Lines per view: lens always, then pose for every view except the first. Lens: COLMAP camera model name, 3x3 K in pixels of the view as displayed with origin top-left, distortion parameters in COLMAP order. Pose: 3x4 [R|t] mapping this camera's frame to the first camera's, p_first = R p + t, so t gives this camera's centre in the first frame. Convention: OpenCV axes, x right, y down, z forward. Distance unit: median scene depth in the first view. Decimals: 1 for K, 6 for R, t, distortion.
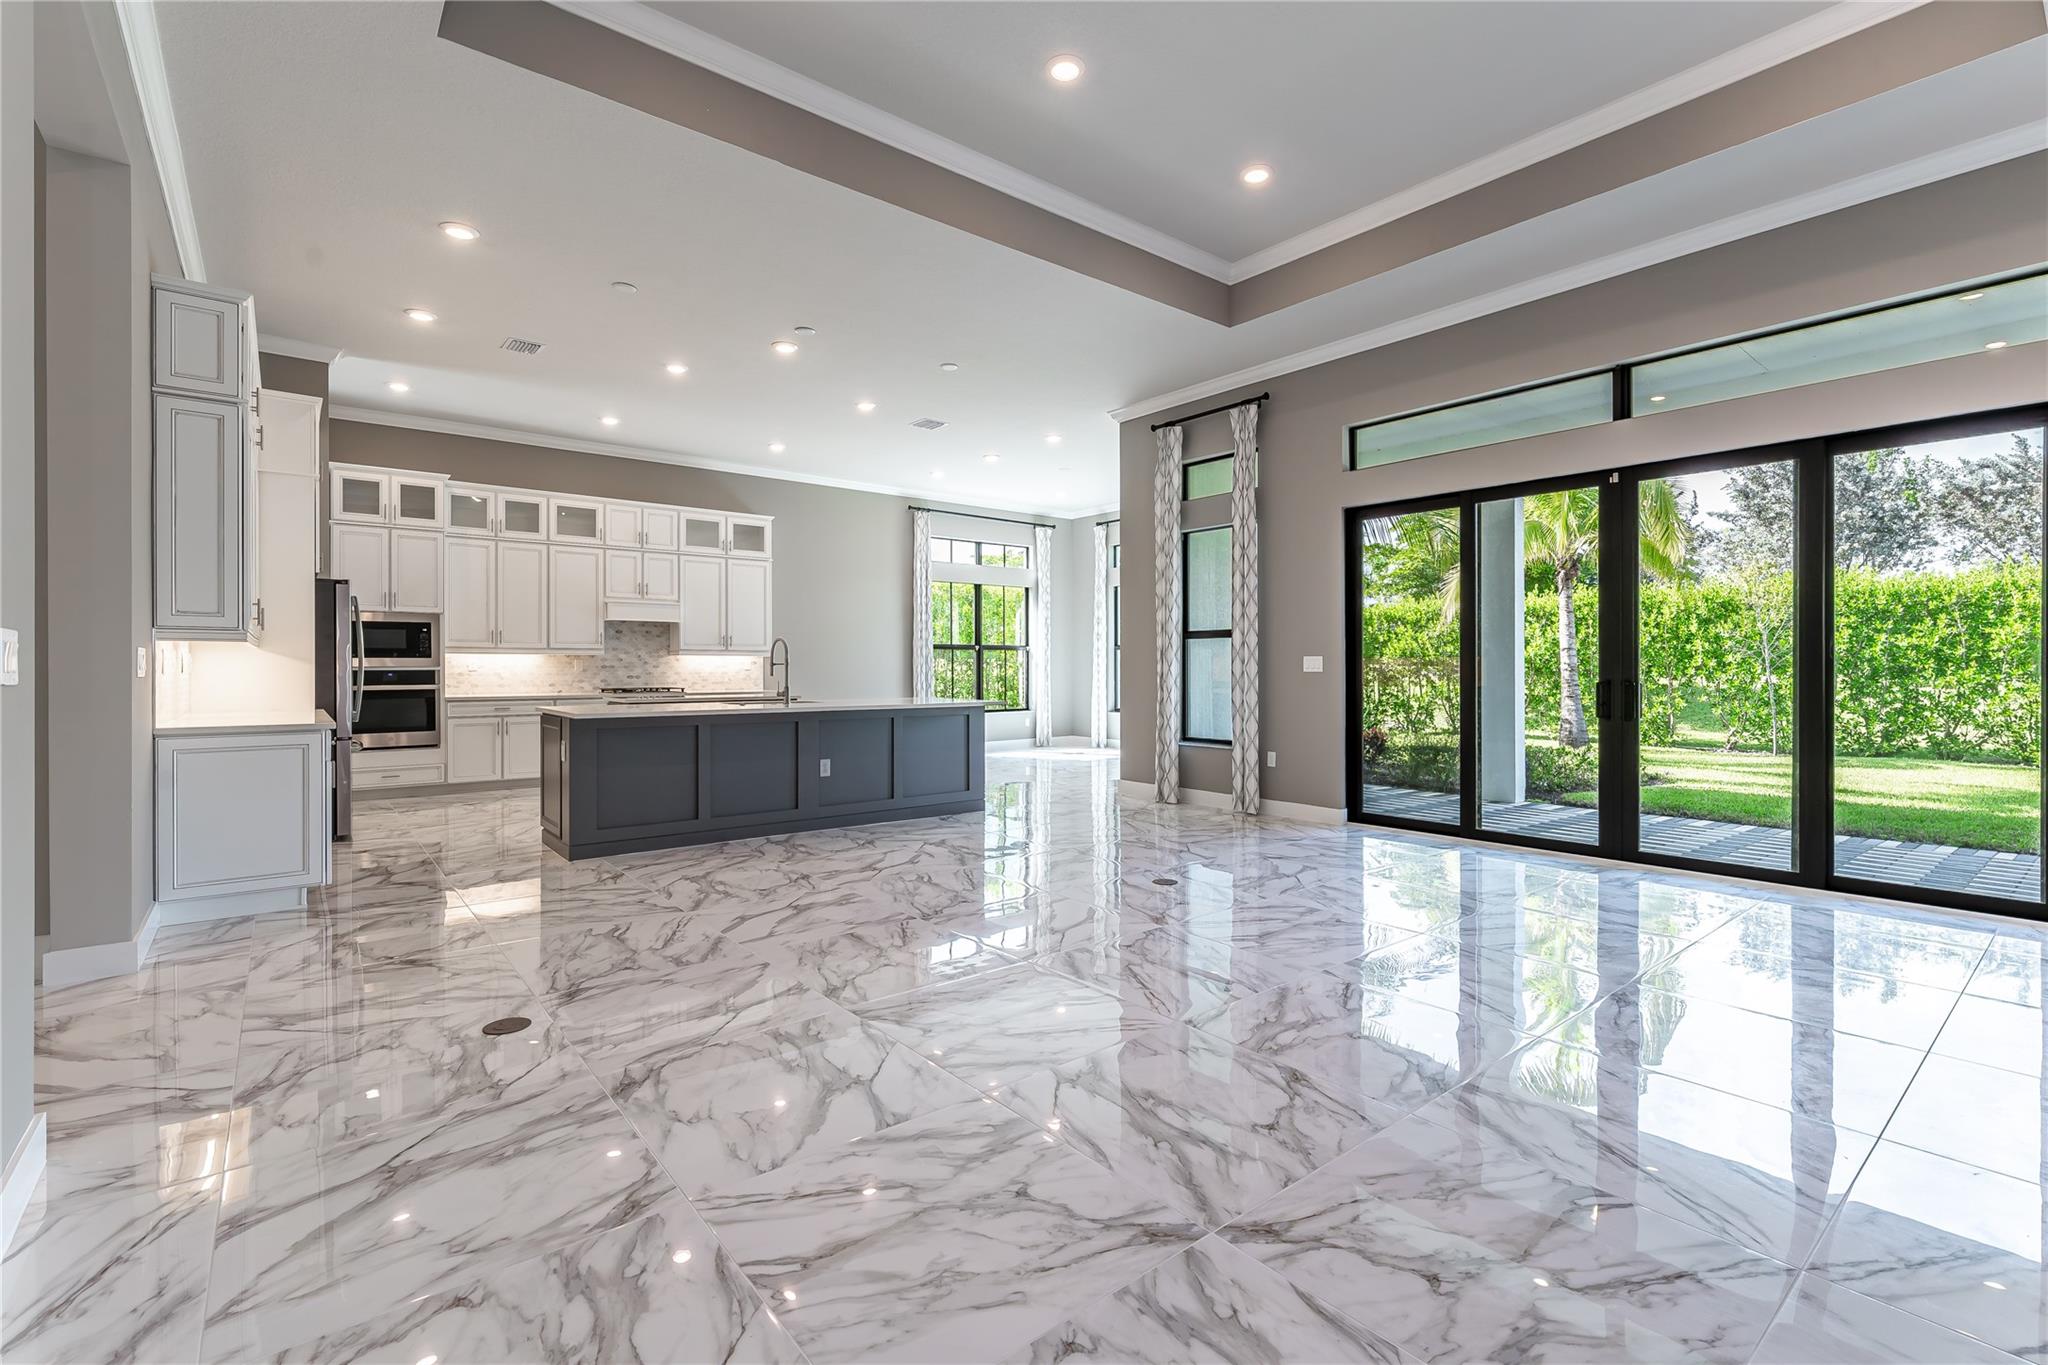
lens RADIAL K [[912.6, 0, 1032.0], [0, 912.6, 671.6], [0, 0, 1]] dist [0.003036, -0.000657]
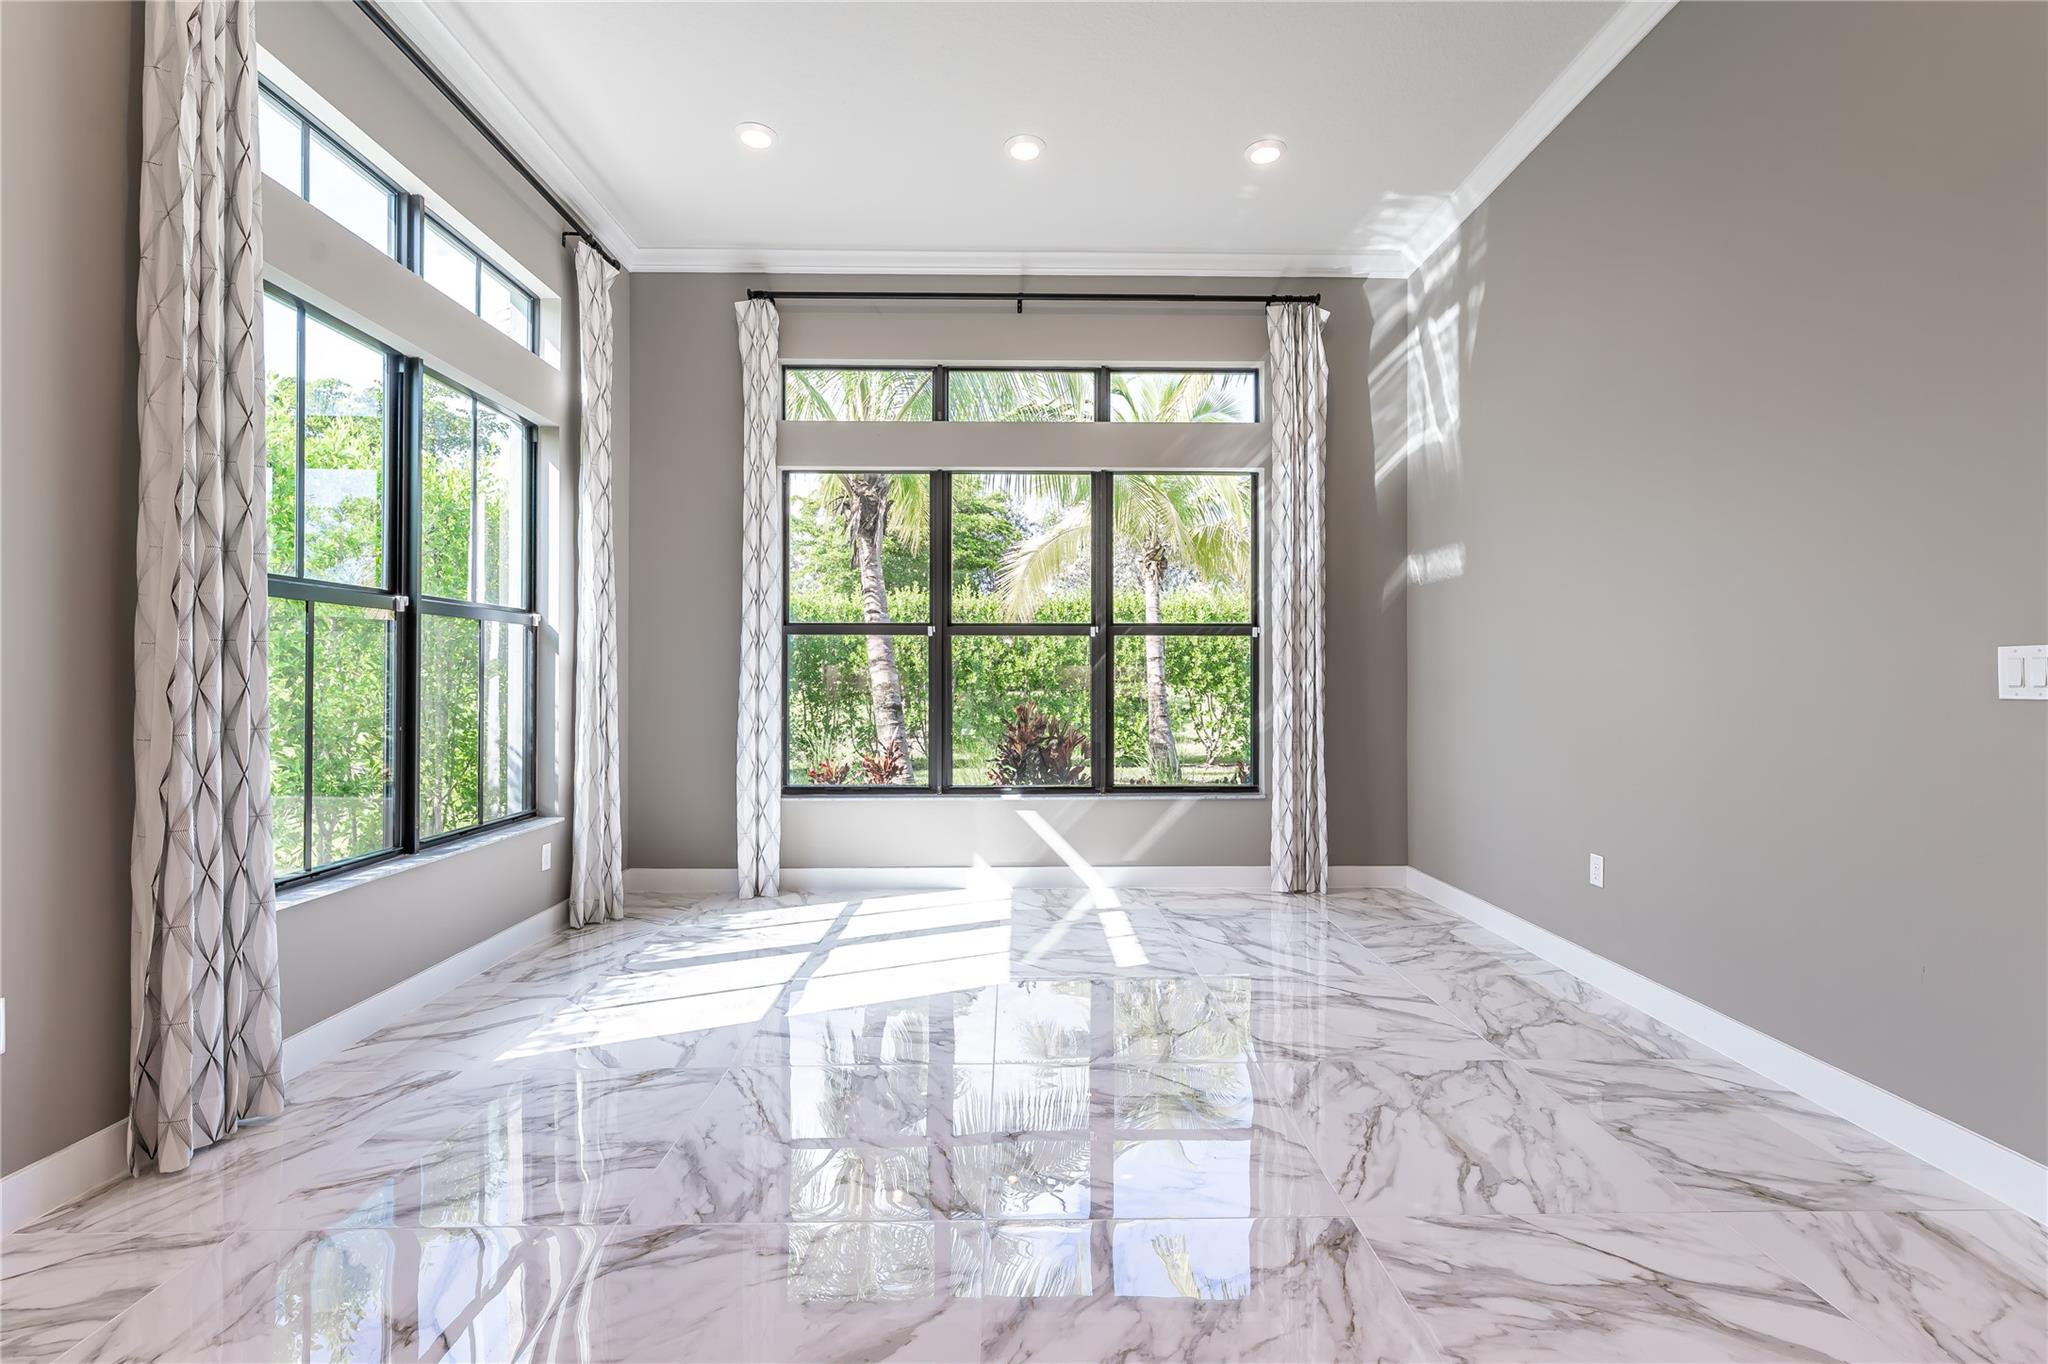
lens RADIAL K [[906.8, 0, 1027.6], [0, 906.8, 671.4], [0, 0, 1]] dist [0.001253, 0.000194]
pose [[0.621617, 0.008310, 0.783277, -0.234707], [0.001696, 0.999927, -0.011954, -0.005157], [-0.783320, 0.008759, 0.621557, 1.100137]]
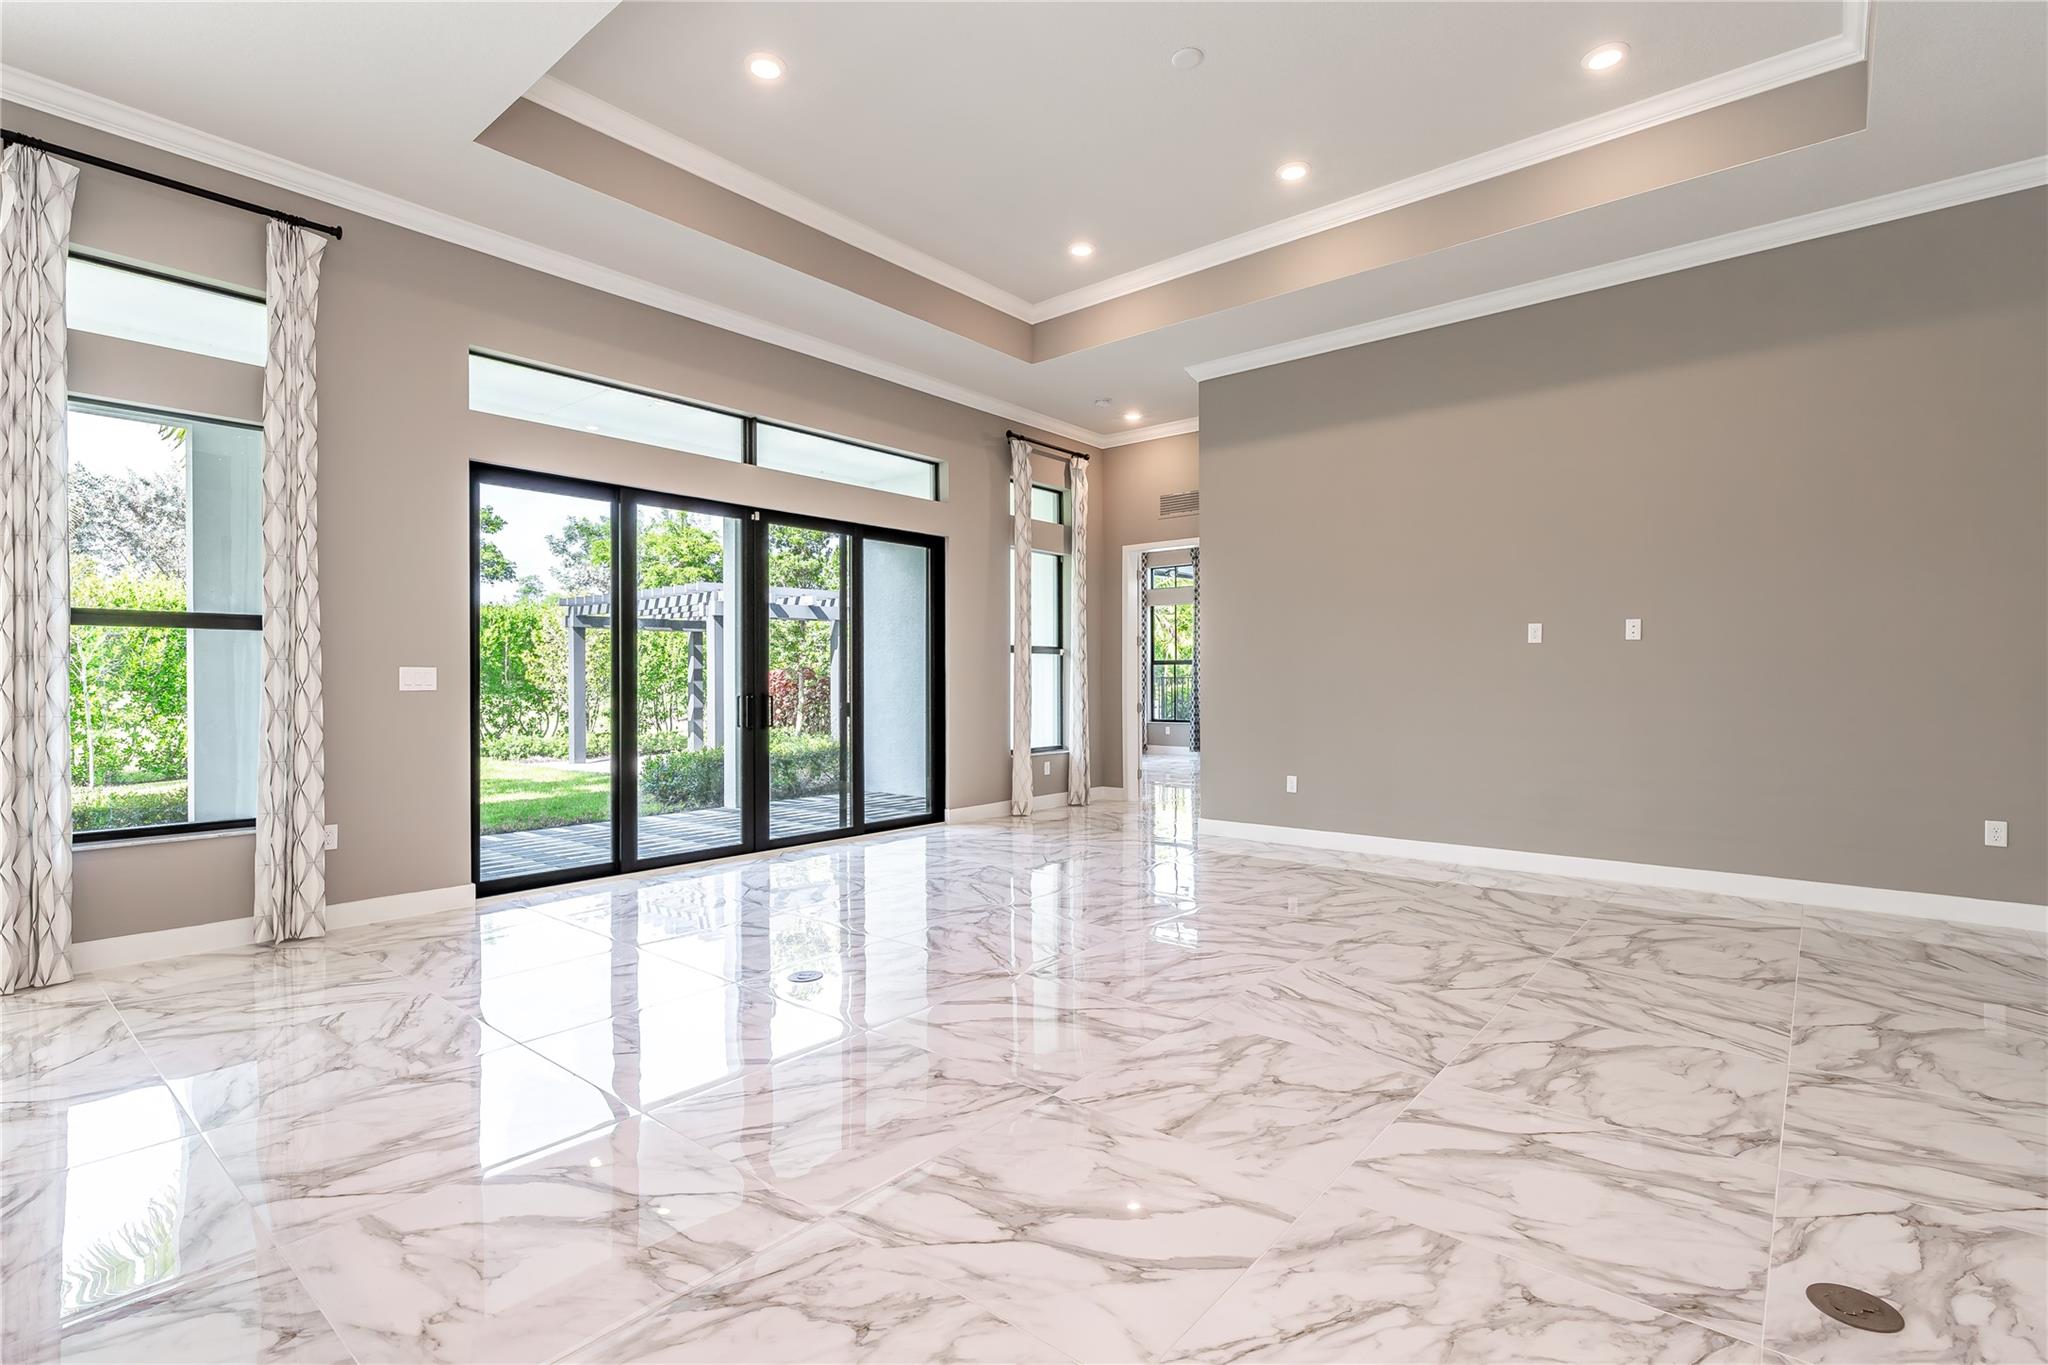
lens RADIAL K [[945.6, 0, 1030.1], [0, 945.6, 676.5], [0, 0, 1]] dist [0.001335, 0.000303]
pose [[-0.187818, 0.005205, 0.982190, -0.378920], [0.006729, 0.999969, -0.004012, -0.003431], [-0.982181, 0.005855, -0.187848, 0.576375]]
